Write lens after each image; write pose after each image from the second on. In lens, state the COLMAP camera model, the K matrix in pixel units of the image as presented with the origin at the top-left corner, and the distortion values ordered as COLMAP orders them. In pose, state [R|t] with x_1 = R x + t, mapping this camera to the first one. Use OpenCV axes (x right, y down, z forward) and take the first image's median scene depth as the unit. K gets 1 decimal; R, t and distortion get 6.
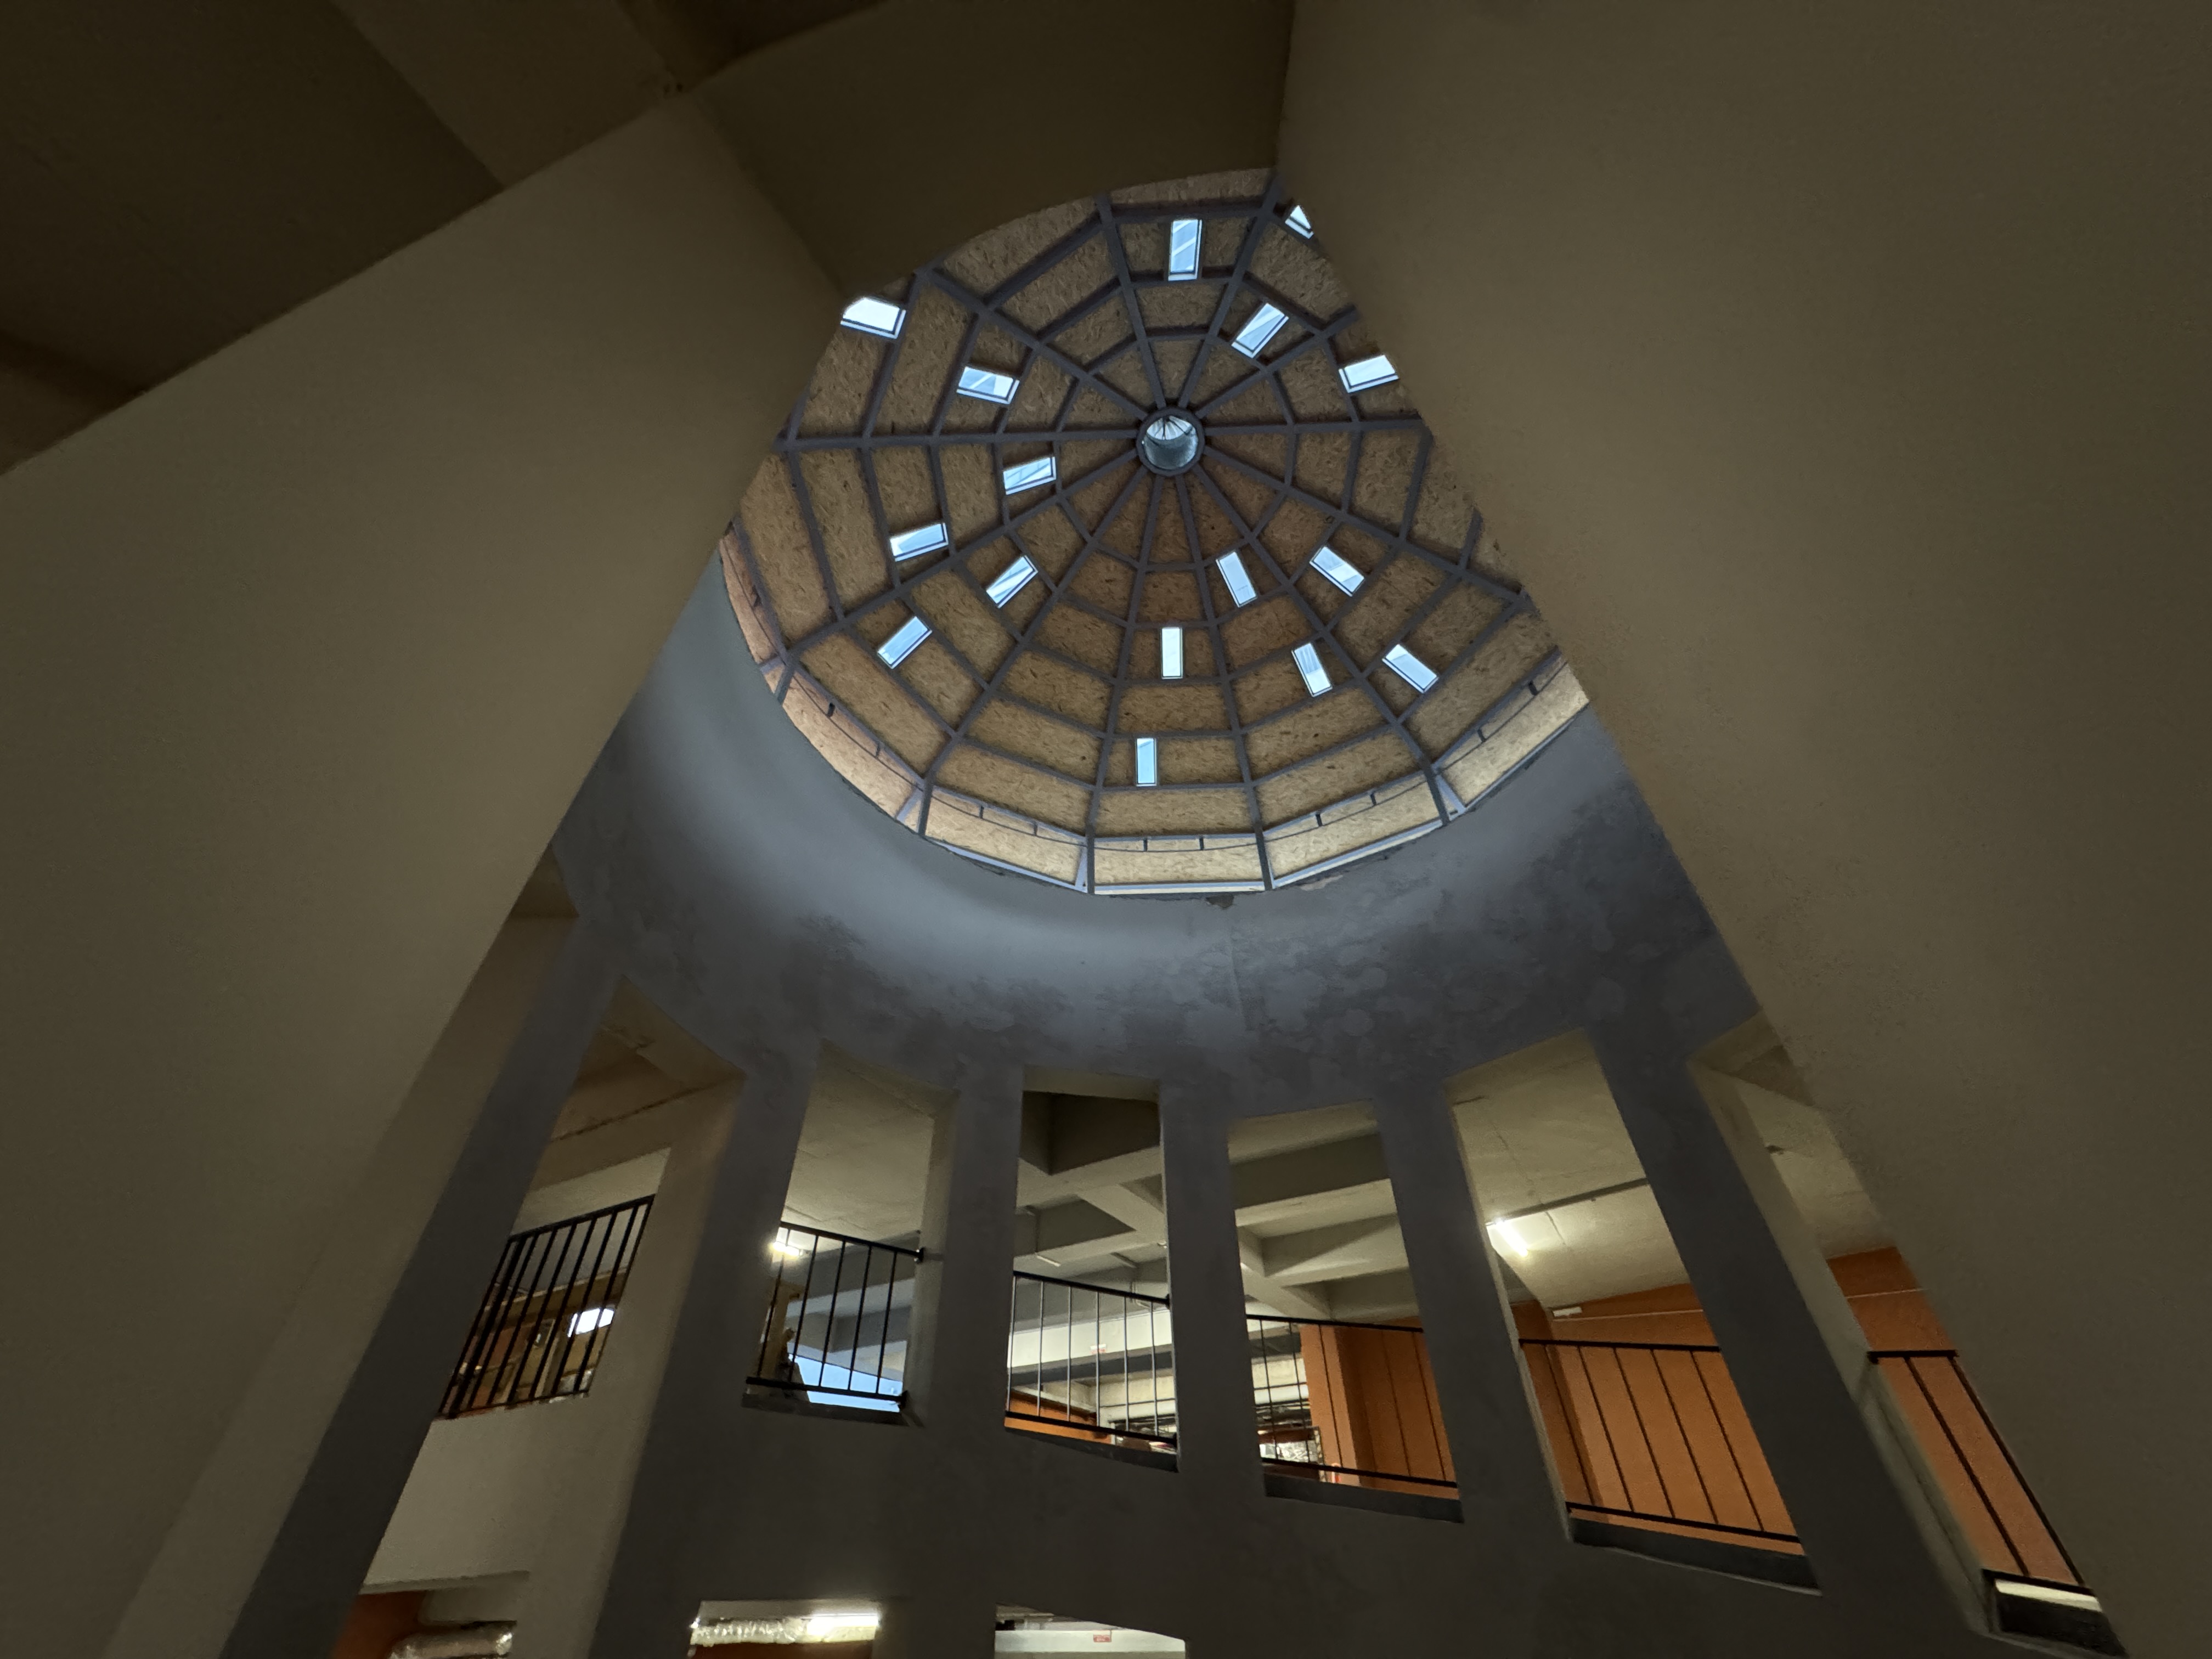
lens RADIAL K [[883.7, 0, 1106.0], [0, 883.7, 829.5], [0, 0, 1]] dist [0.000344, 0.000024]
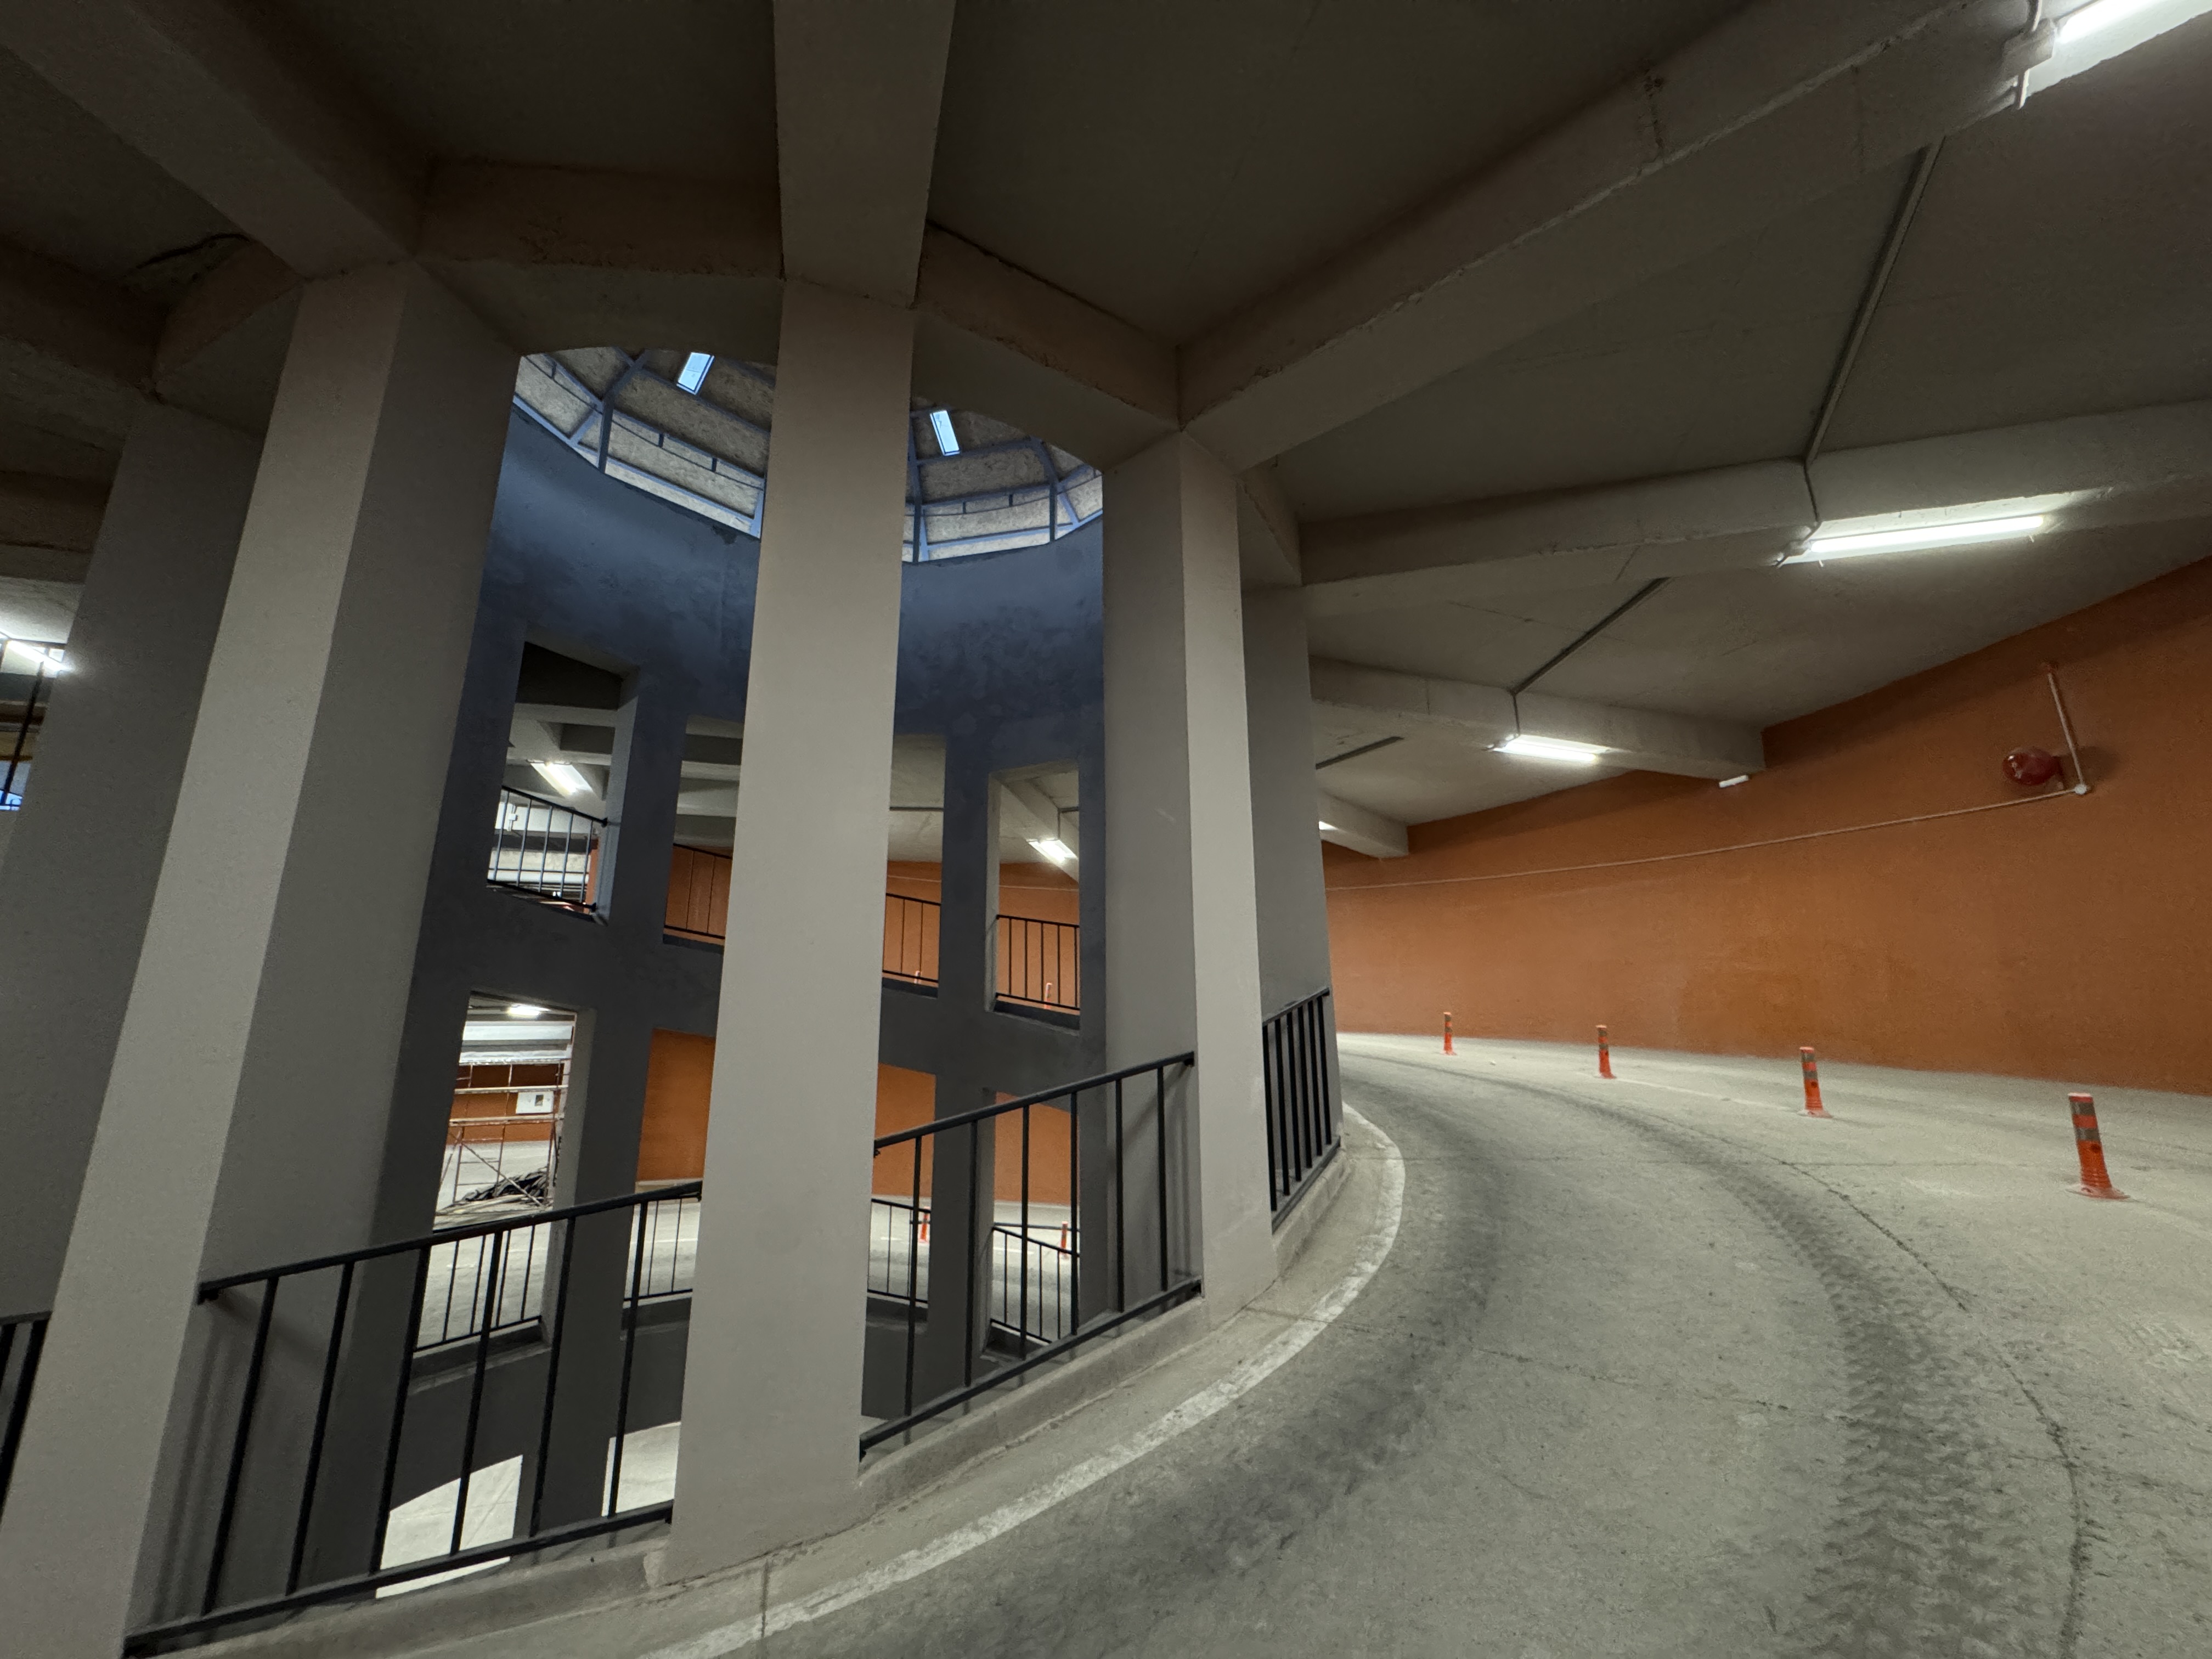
lens RADIAL K [[883.7, 0, 1106.0], [0, 883.7, 829.5], [0, 0, 1]] dist [0.000344, 0.000024]
pose [[0.650106, 0.181552, 0.737836, -0.331049], [-0.504819, 0.828952, 0.240823, -0.130220], [-0.567909, -0.529034, 0.630557, -0.224516]]
